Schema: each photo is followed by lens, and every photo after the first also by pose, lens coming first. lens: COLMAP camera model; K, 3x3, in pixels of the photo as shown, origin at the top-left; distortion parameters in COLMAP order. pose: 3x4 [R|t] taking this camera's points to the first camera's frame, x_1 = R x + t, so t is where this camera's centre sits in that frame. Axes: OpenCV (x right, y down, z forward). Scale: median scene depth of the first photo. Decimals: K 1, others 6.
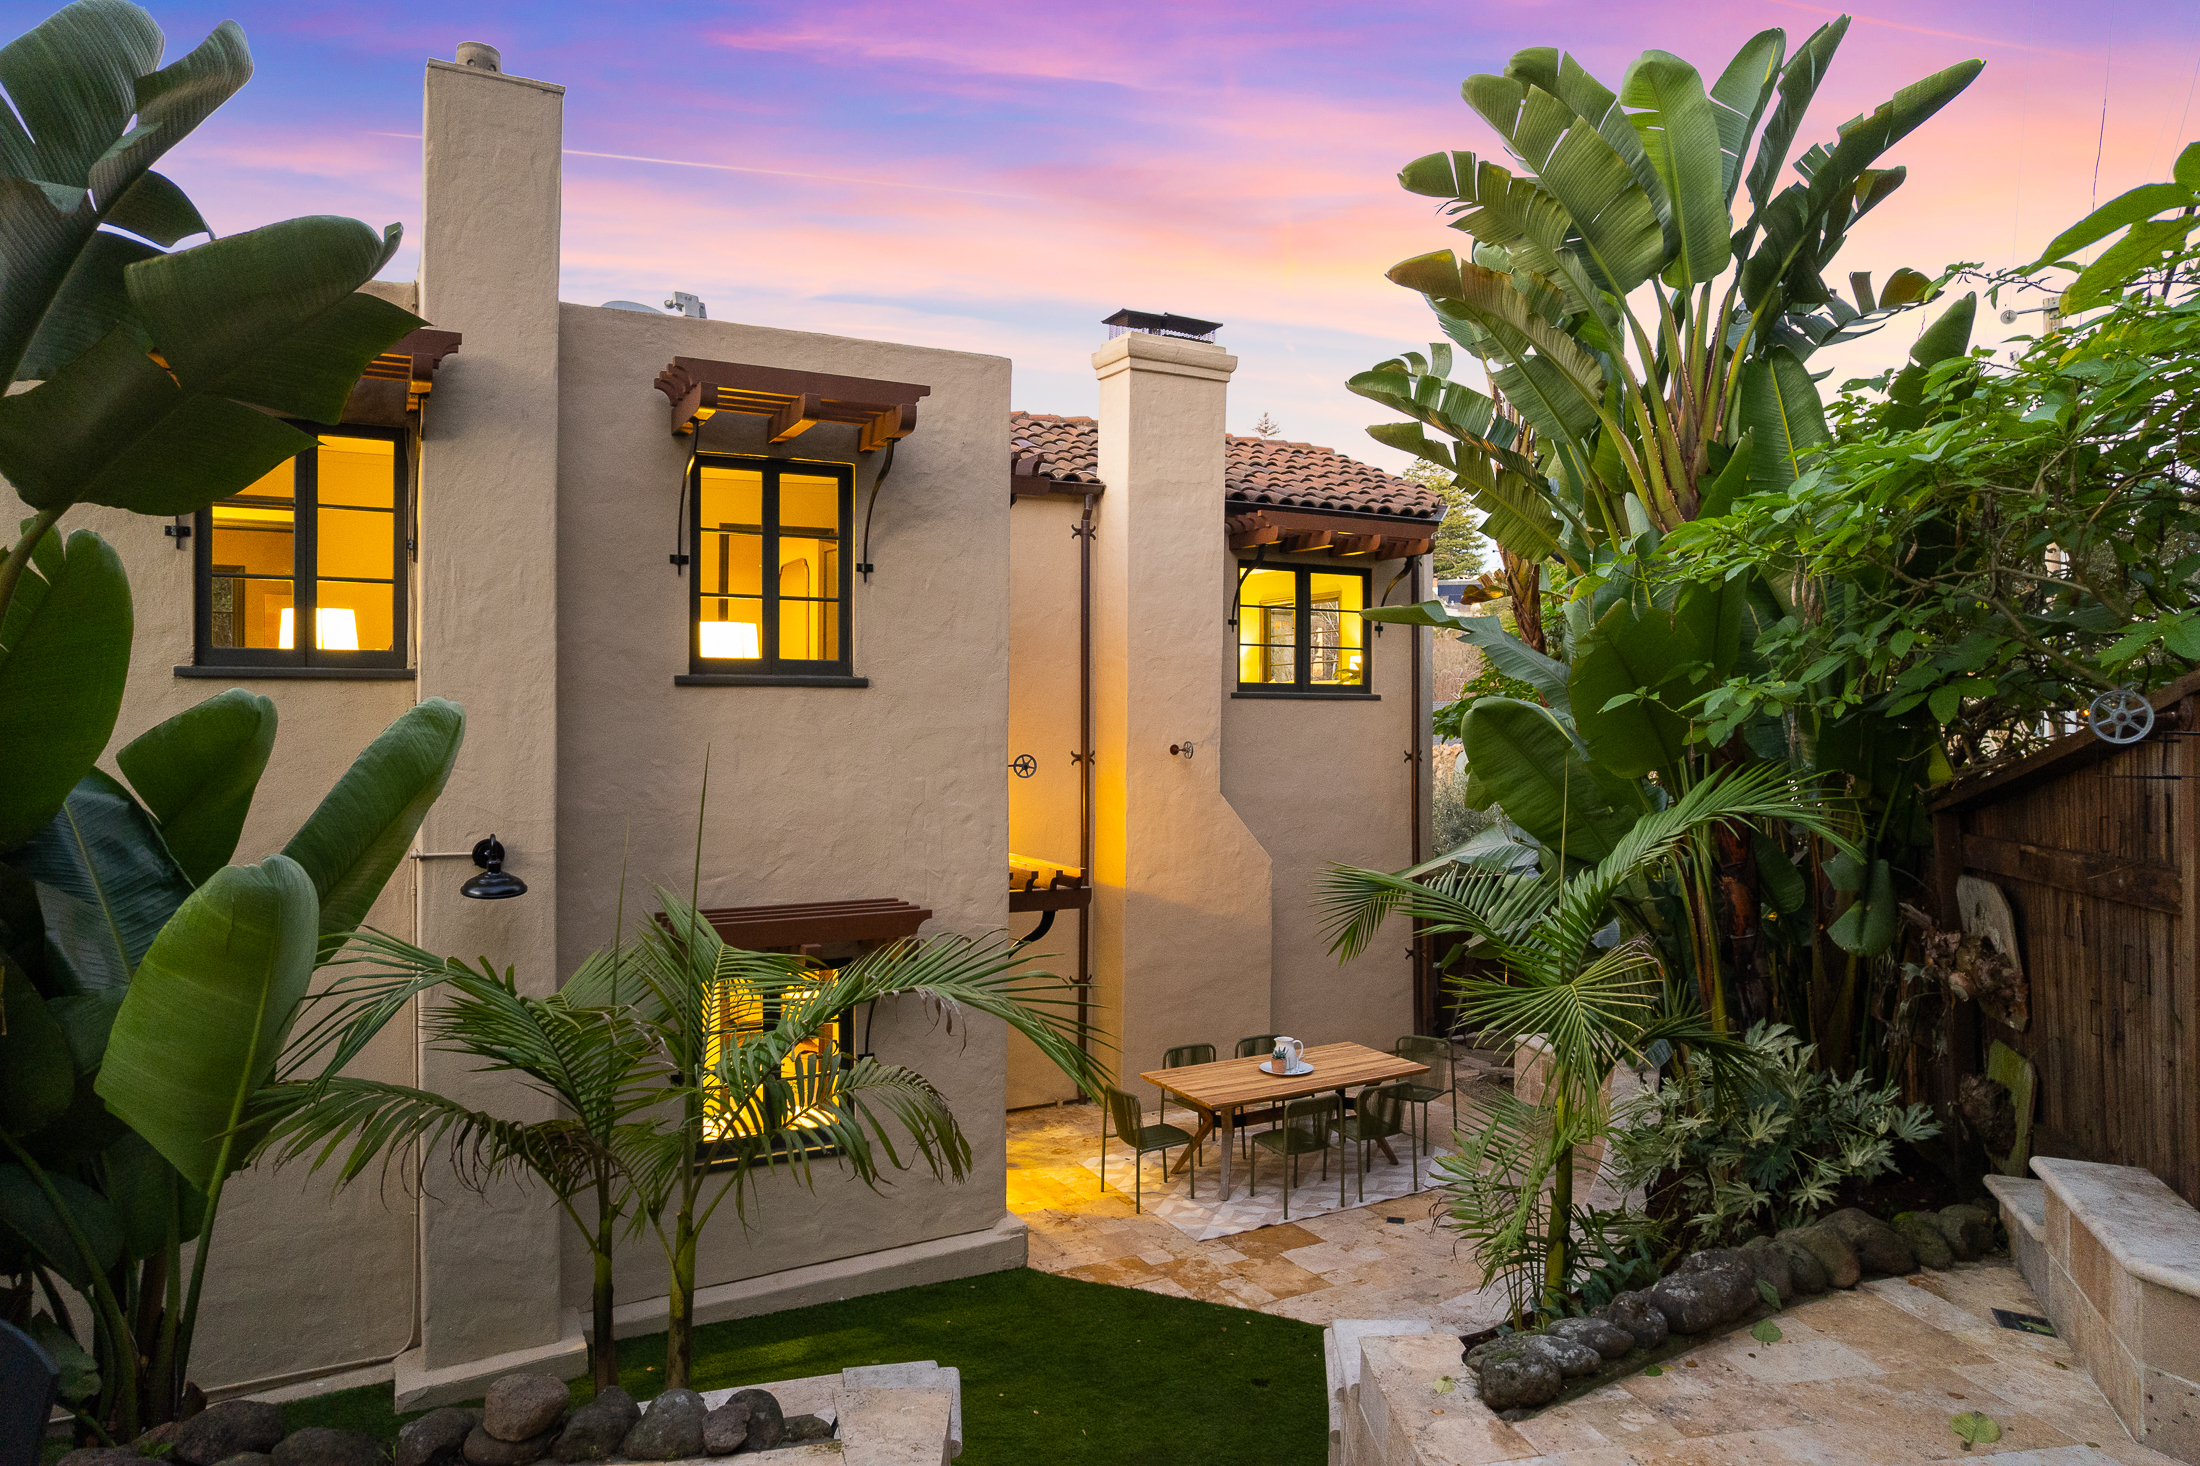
lens RADIAL K [[1432.8, 0, 1094.6], [0, 1432.8, 721.1], [0, 0, 1]] dist [-0.088876, 0.080041]
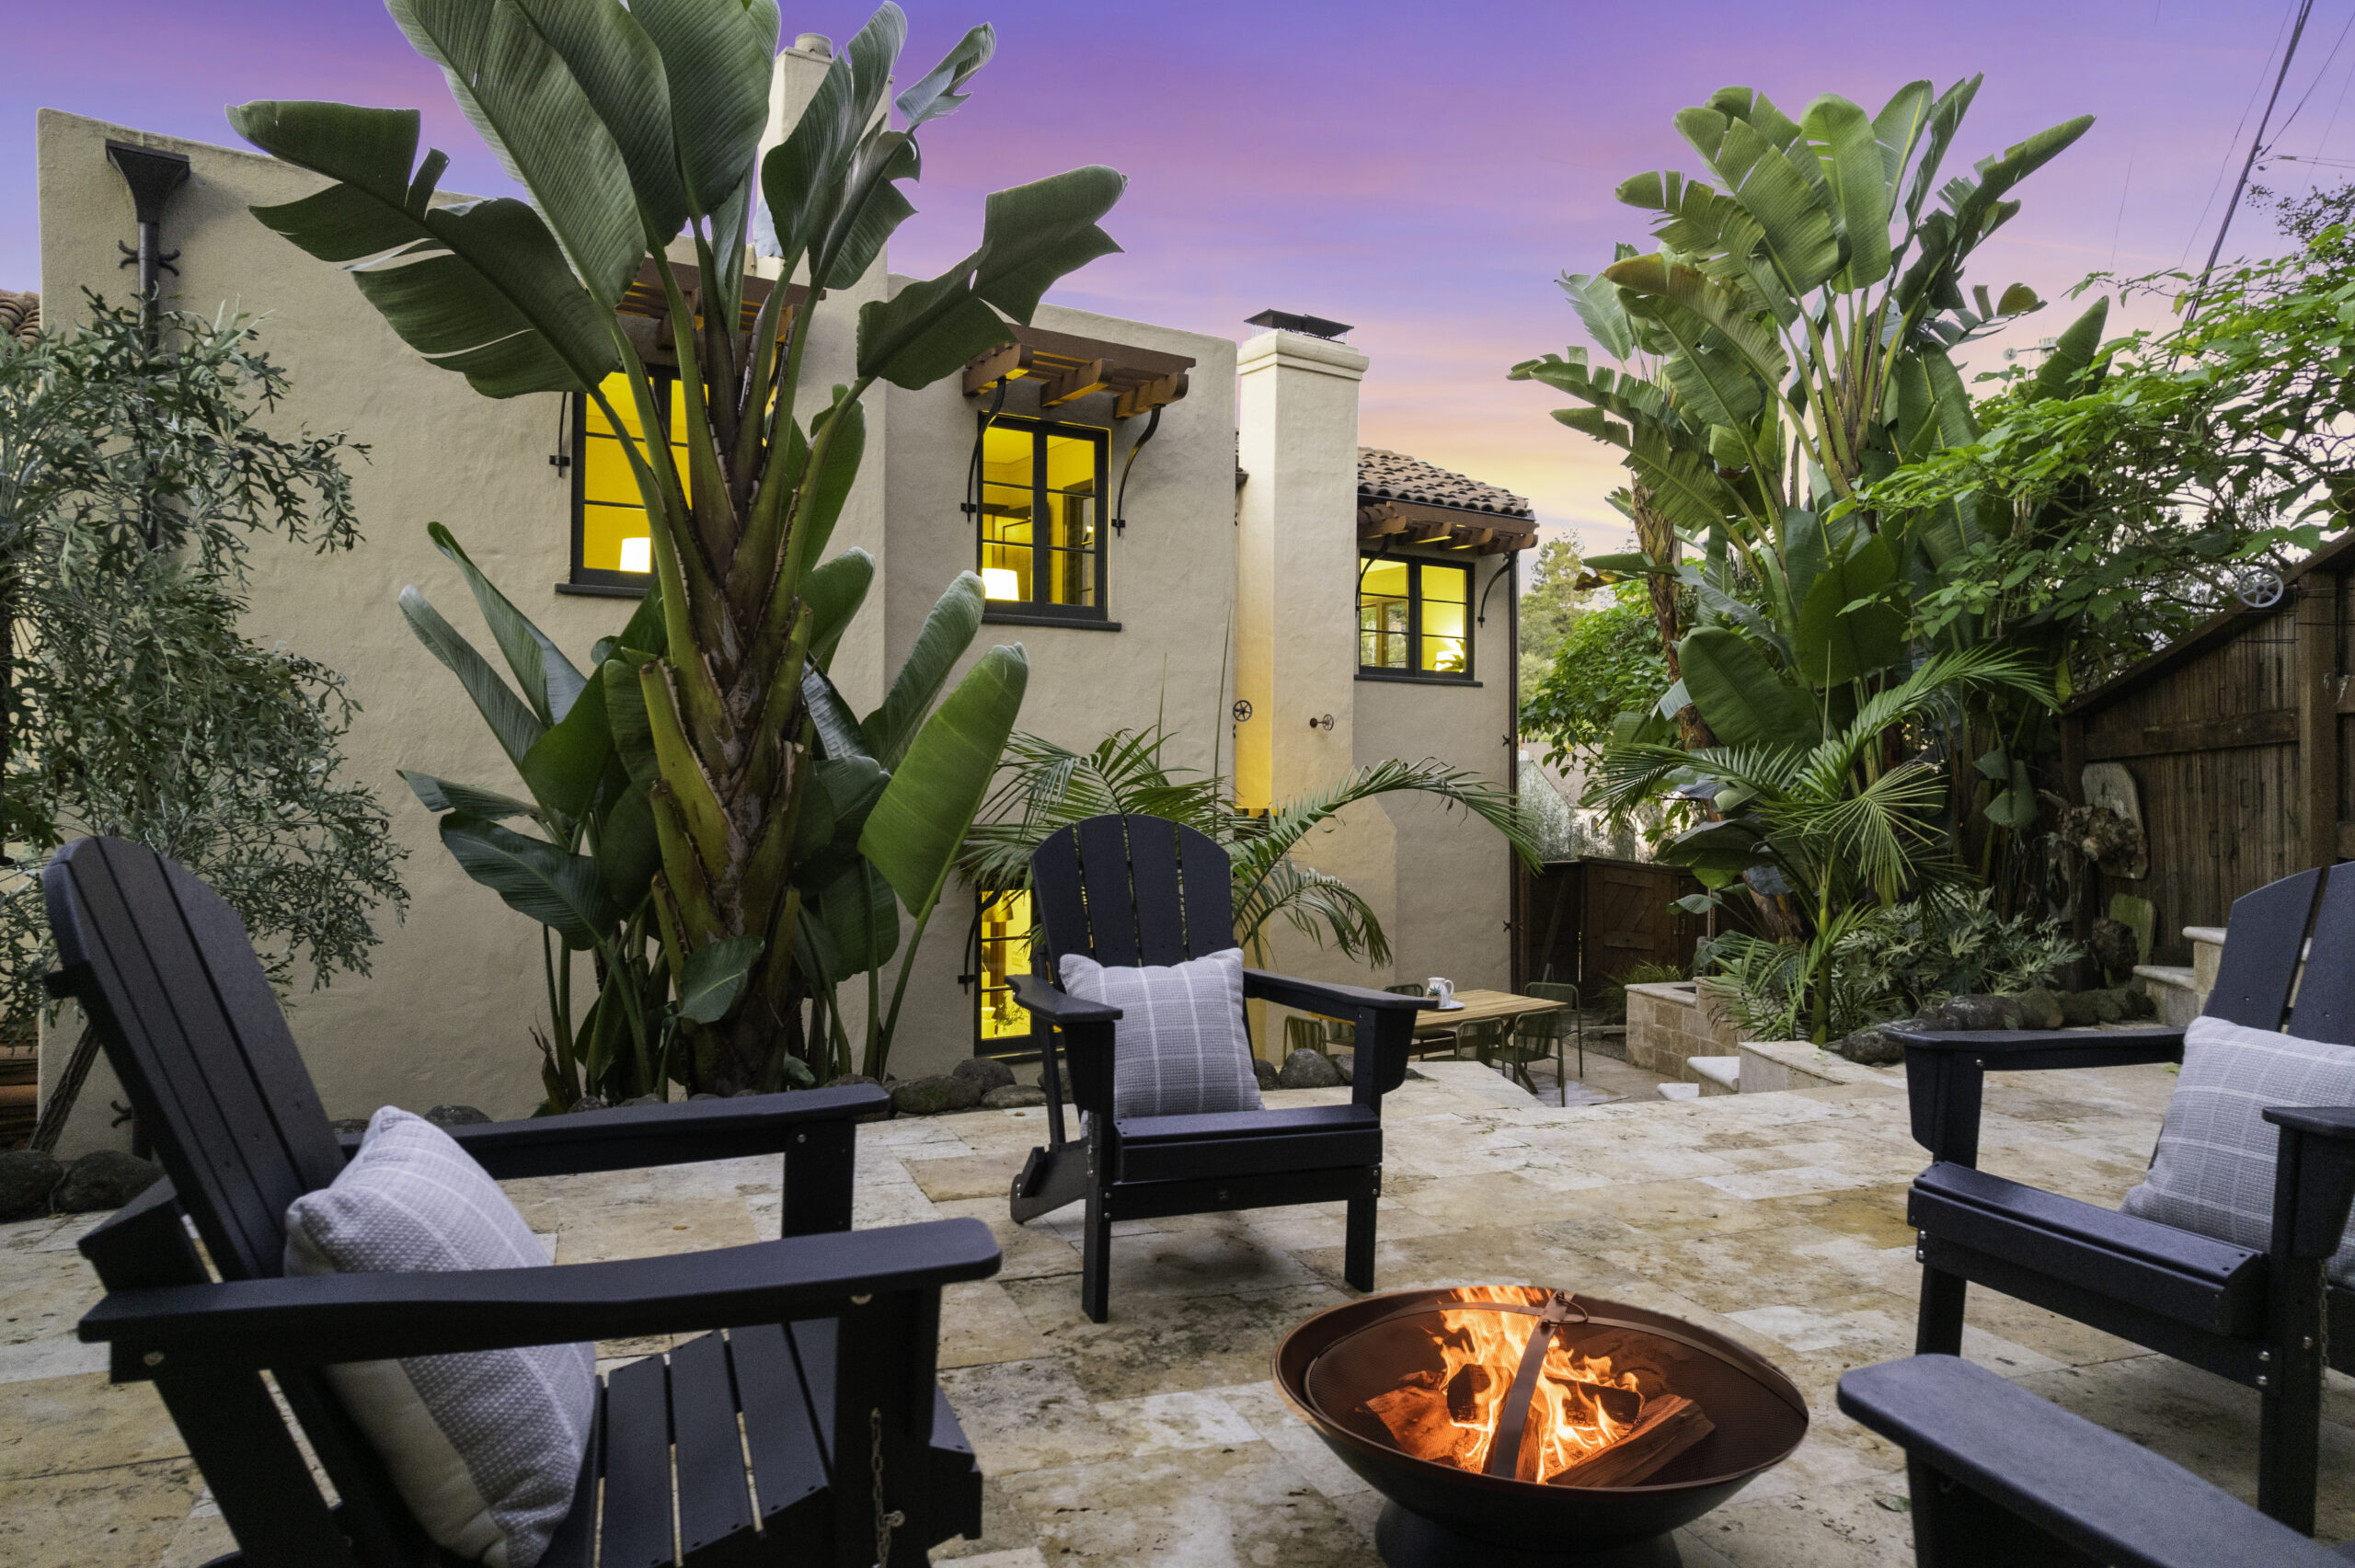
lens RADIAL K [[1533.5, 0, 1171.7], [0, 1533.5, 771.2], [0, 0, 1]] dist [-0.088876, 0.080041]
pose [[0.995131, 0.002705, 0.098528, -0.278248], [-0.002256, 0.999987, -0.004661, 0.106298], [-0.098539, 0.004416, 0.995123, -0.213821]]
